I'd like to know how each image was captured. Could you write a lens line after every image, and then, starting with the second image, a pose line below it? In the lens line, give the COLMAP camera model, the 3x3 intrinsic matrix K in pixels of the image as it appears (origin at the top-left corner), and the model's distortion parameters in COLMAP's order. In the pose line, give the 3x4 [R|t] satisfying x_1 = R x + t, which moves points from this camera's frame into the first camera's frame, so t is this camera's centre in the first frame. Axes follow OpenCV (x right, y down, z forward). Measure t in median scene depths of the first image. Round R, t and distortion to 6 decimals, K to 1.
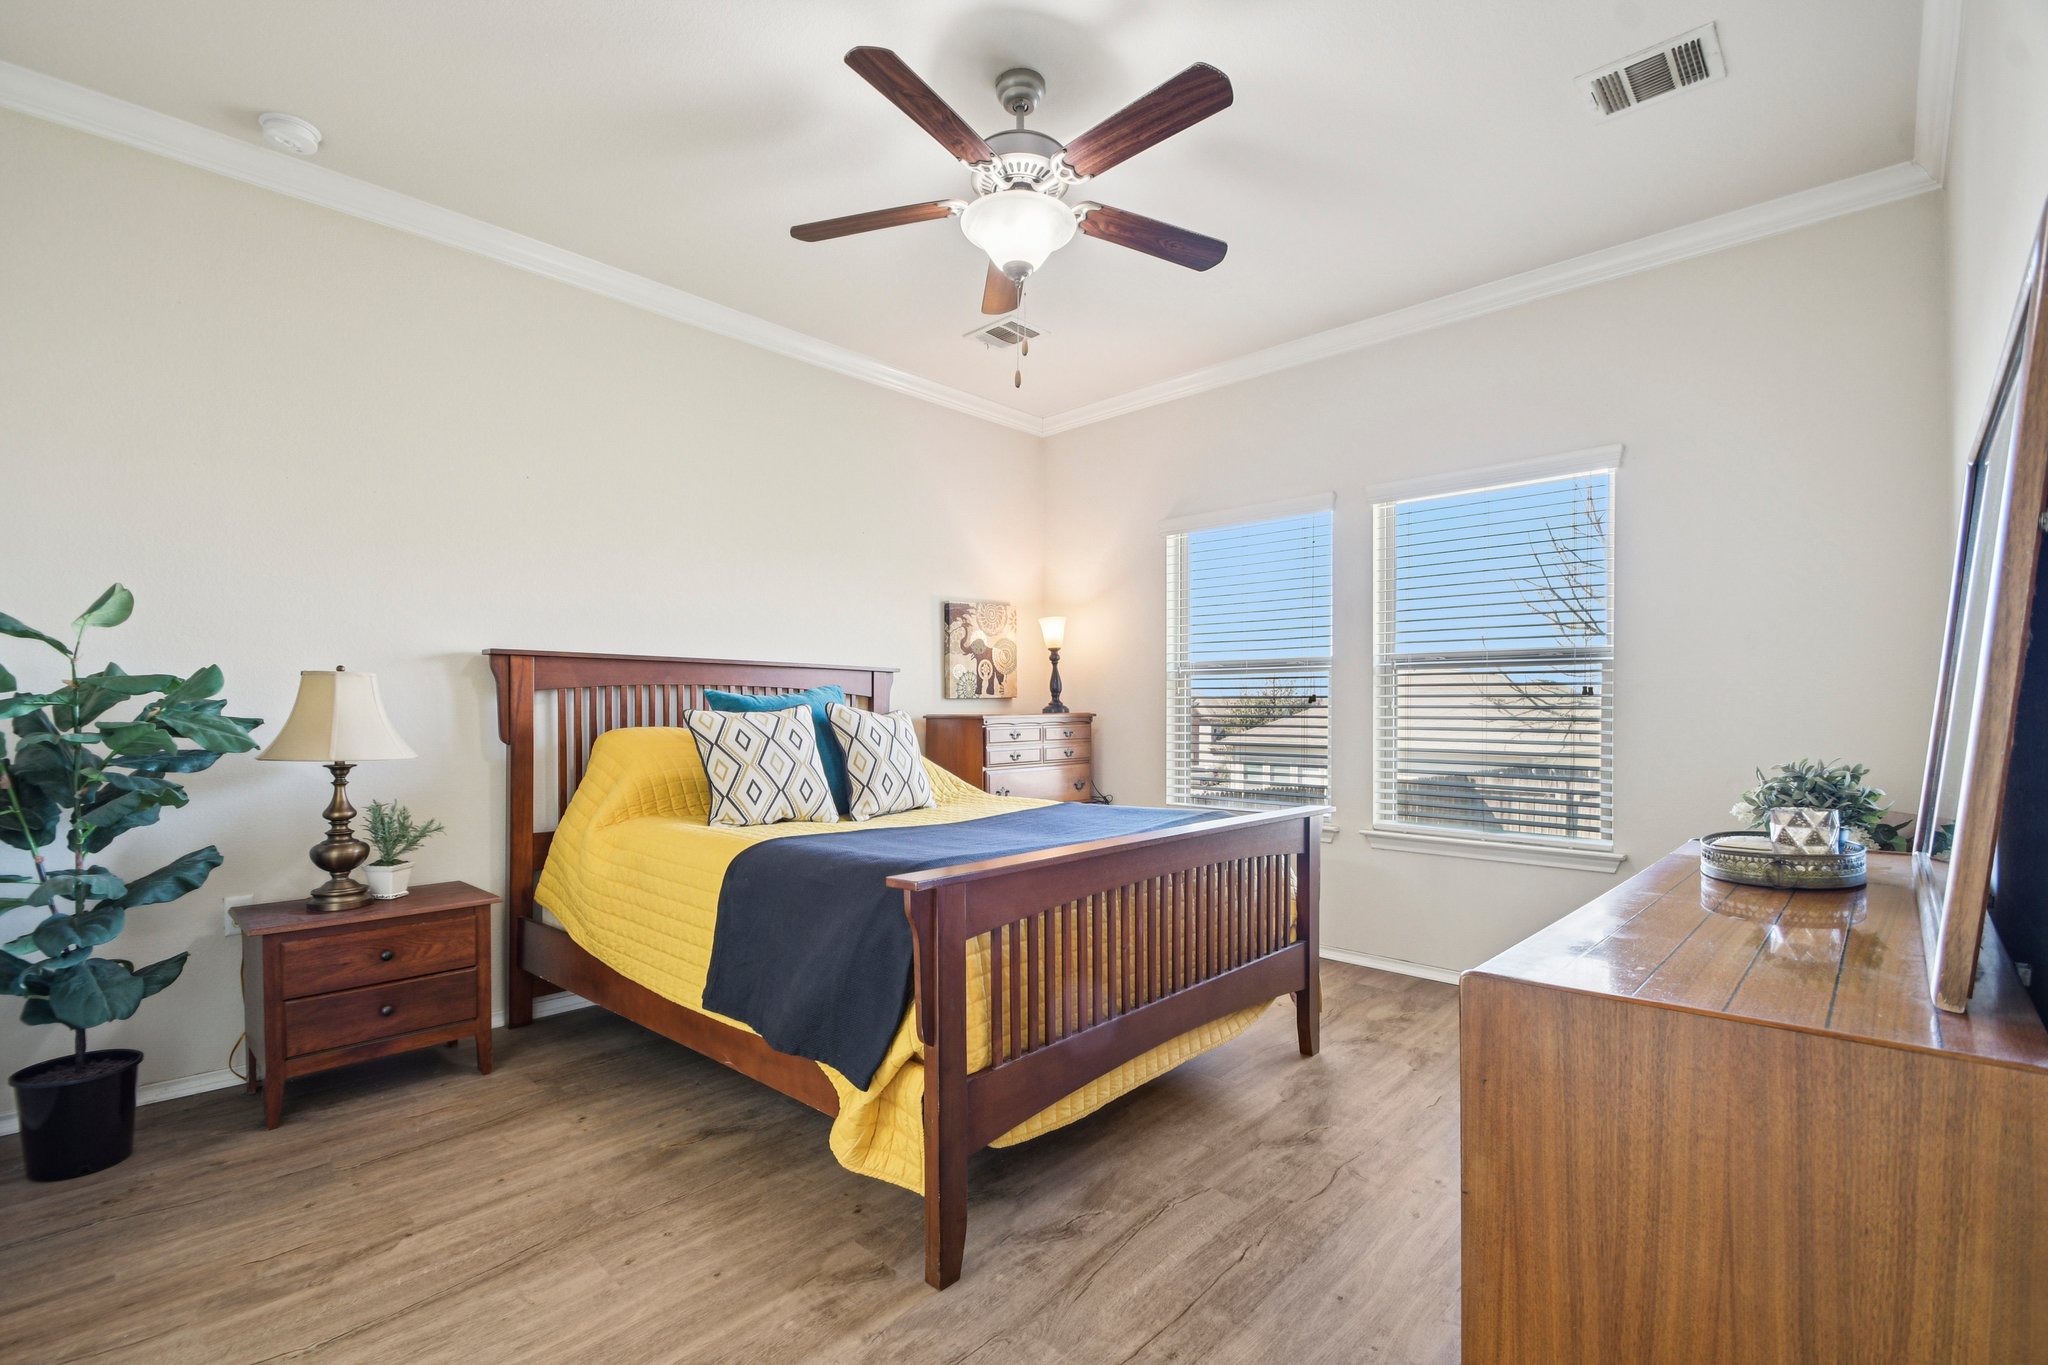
lens RADIAL K [[896.5, 0, 1011.5], [0, 896.5, 716.9], [0, 0, 1]] dist [0.015983, -0.012640]
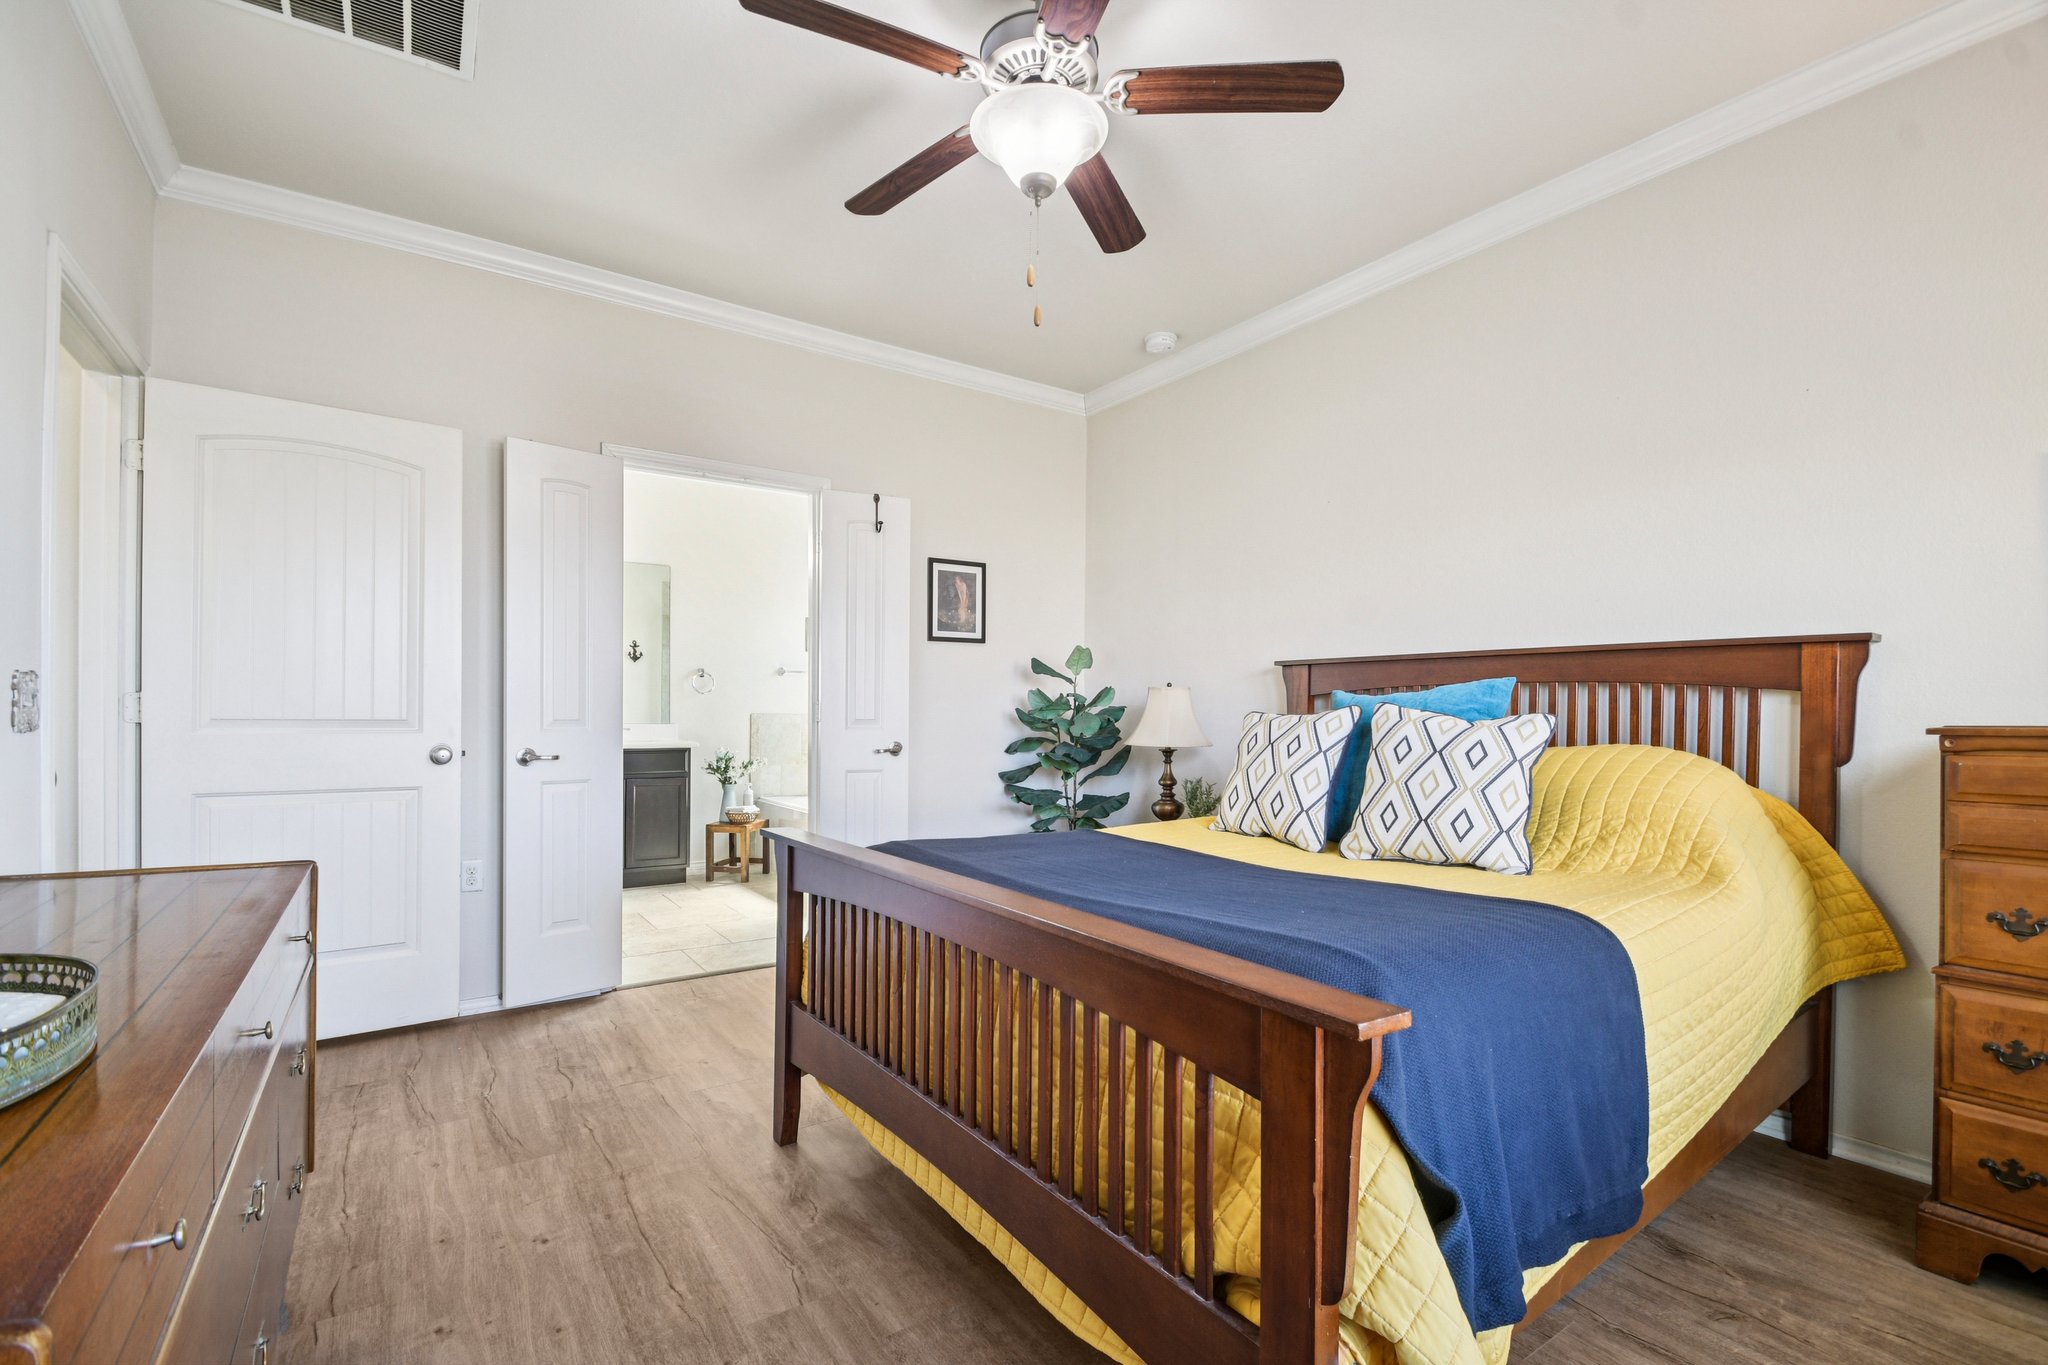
lens RADIAL K [[896.5, 0, 1011.5], [0, 896.5, 716.9], [0, 0, 1]] dist [0.015983, -0.012640]
pose [[-0.195193, 0.002996, -0.980760, 0.755516], [-0.027778, 0.999577, 0.008582, -0.005733], [0.980371, 0.028919, -0.195028, 1.035370]]
